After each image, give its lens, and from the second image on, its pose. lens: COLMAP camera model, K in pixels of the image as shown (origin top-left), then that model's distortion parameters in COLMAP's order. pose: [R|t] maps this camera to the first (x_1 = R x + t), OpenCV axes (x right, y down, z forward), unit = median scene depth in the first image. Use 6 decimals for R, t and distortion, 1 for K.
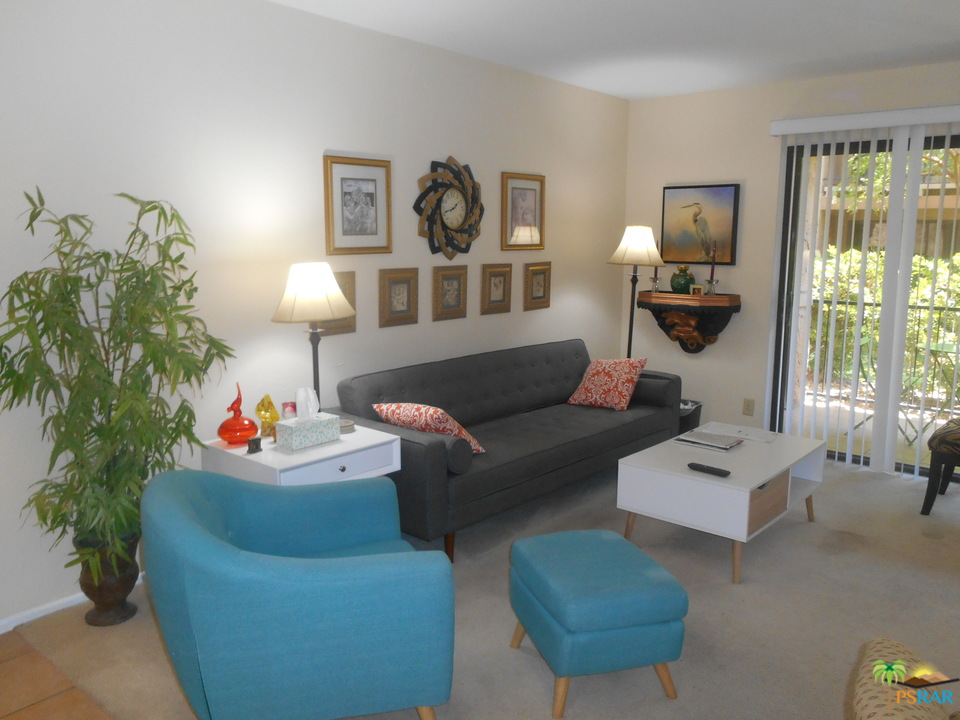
lens RADIAL K [[759.4, 0, 484.5], [0, 759.4, 349.8], [0, 0, 1]] dist [-0.007252, 0.012848]
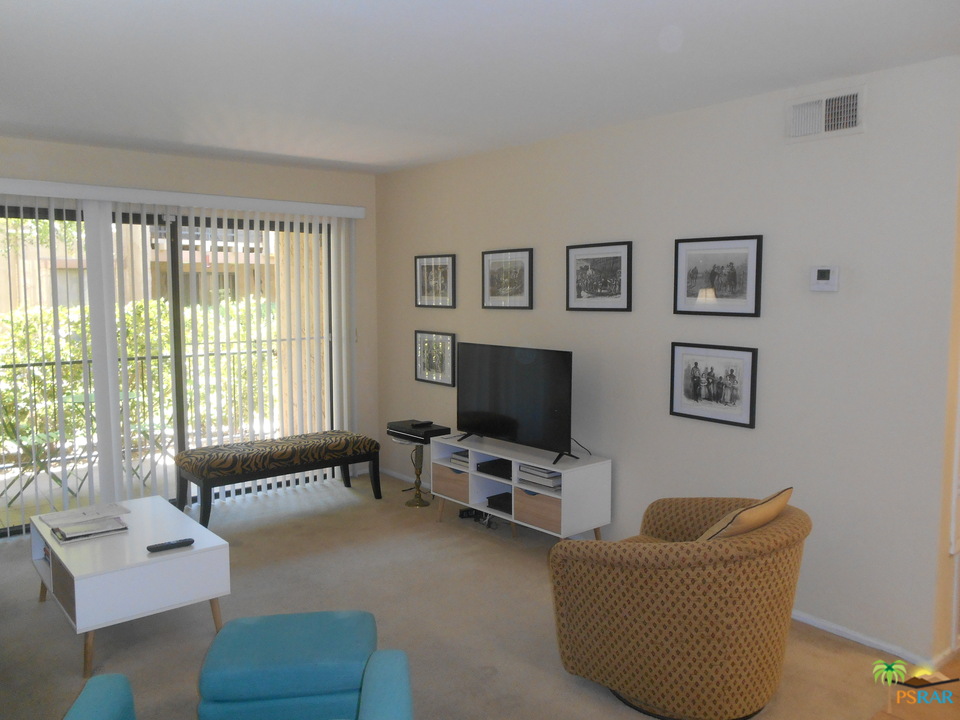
lens RADIAL K [[759.4, 0, 484.5], [0, 759.4, 349.8], [0, 0, 1]] dist [-0.007252, 0.012848]
pose [[0.171205, -0.090467, 0.981073, -0.445570], [0.145814, 0.987136, 0.065581, -0.075169], [-0.974386, 0.131826, 0.182194, 0.292844]]
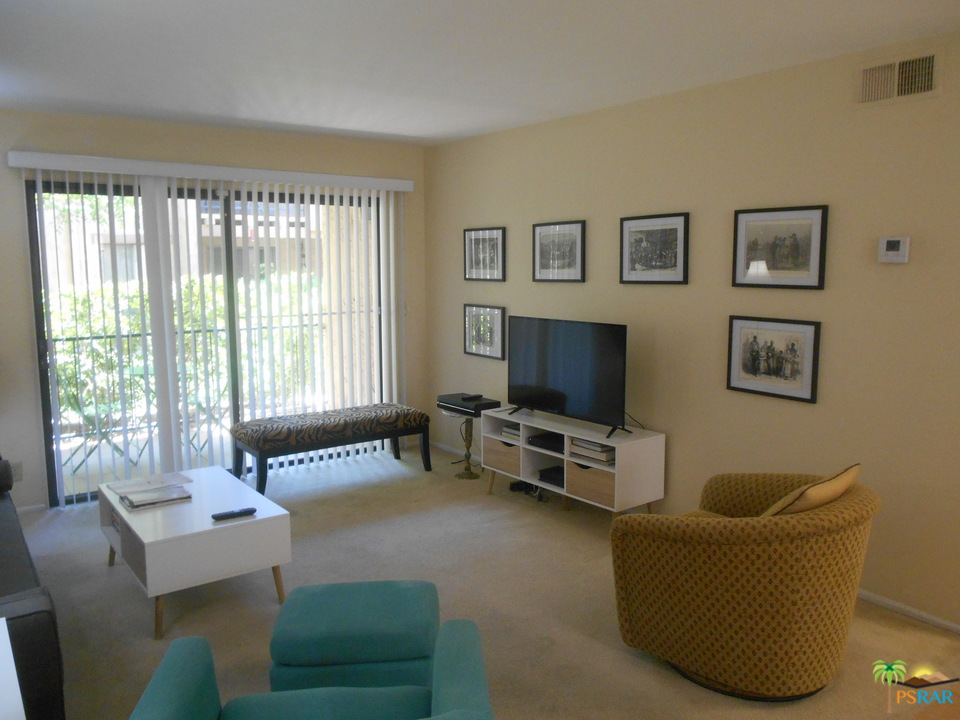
lens RADIAL K [[759.4, 0, 484.5], [0, 759.4, 349.8], [0, 0, 1]] dist [-0.007252, 0.012848]
pose [[0.220305, -0.123881, 0.967533, -0.446726], [0.148420, 0.984610, 0.092273, -0.077347], [-0.964073, 0.123273, 0.235301, 0.311967]]
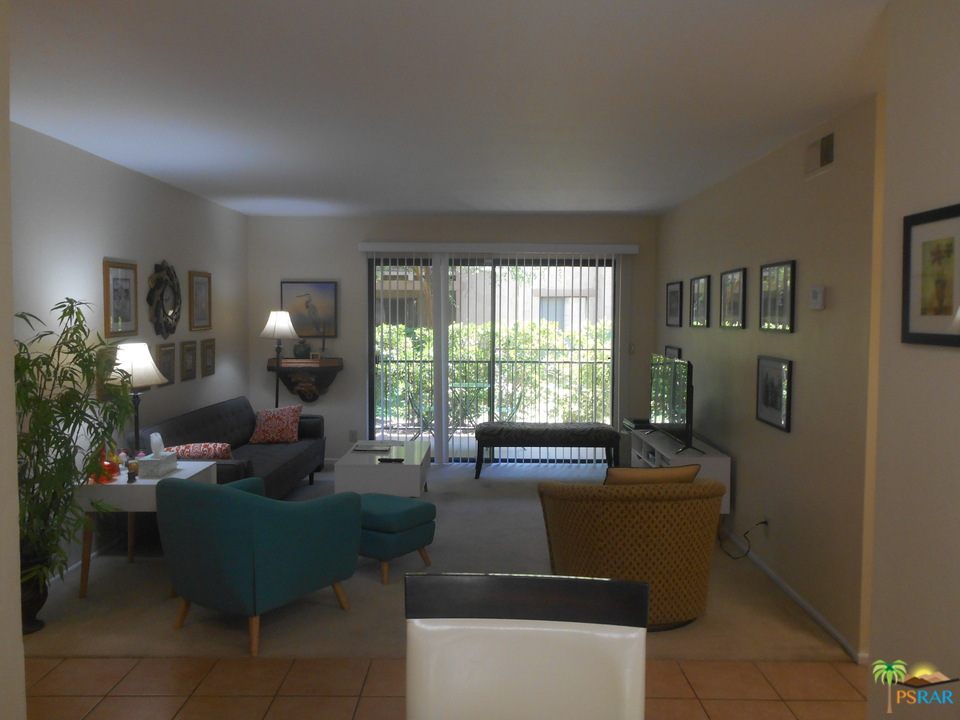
lens RADIAL K [[759.4, 0, 484.5], [0, 759.4, 349.8], [0, 0, 1]] dist [-0.007252, 0.012848]
pose [[0.761968, -0.036645, 0.646578, -0.469050], [0.096976, 0.993597, -0.057970, 0.026196], [-0.640313, 0.106873, 0.760642, -0.321049]]
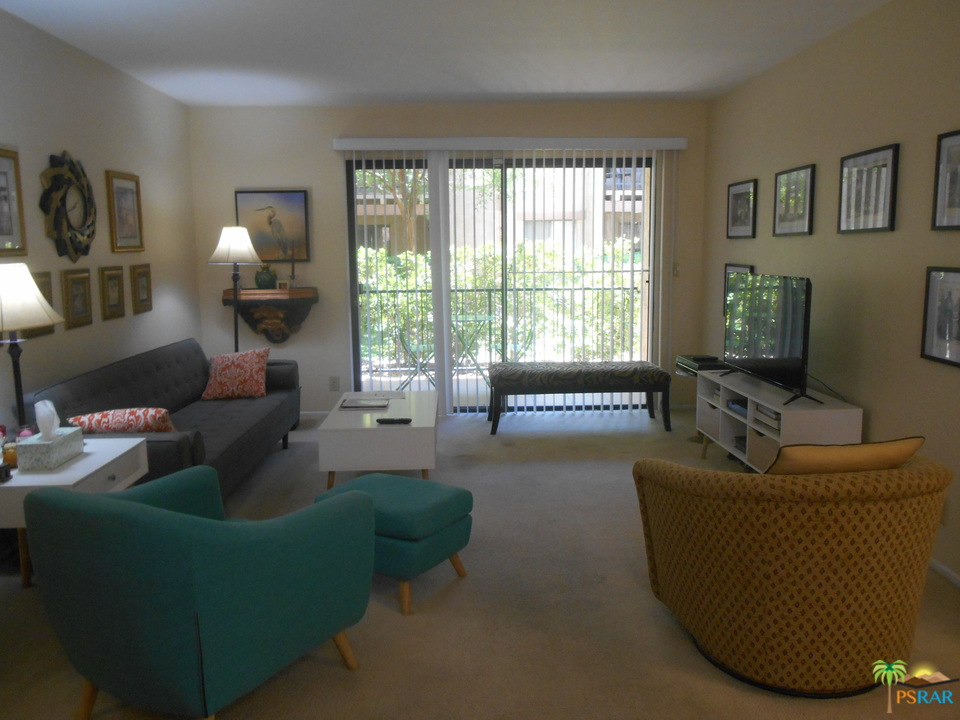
lens RADIAL K [[759.4, 0, 484.5], [0, 759.4, 349.8], [0, 0, 1]] dist [-0.007252, 0.012848]
pose [[0.731576, -0.110167, 0.672800, -0.316771], [0.117517, 0.992464, 0.034728, 0.013719], [-0.671556, 0.053659, 0.739009, -0.013203]]
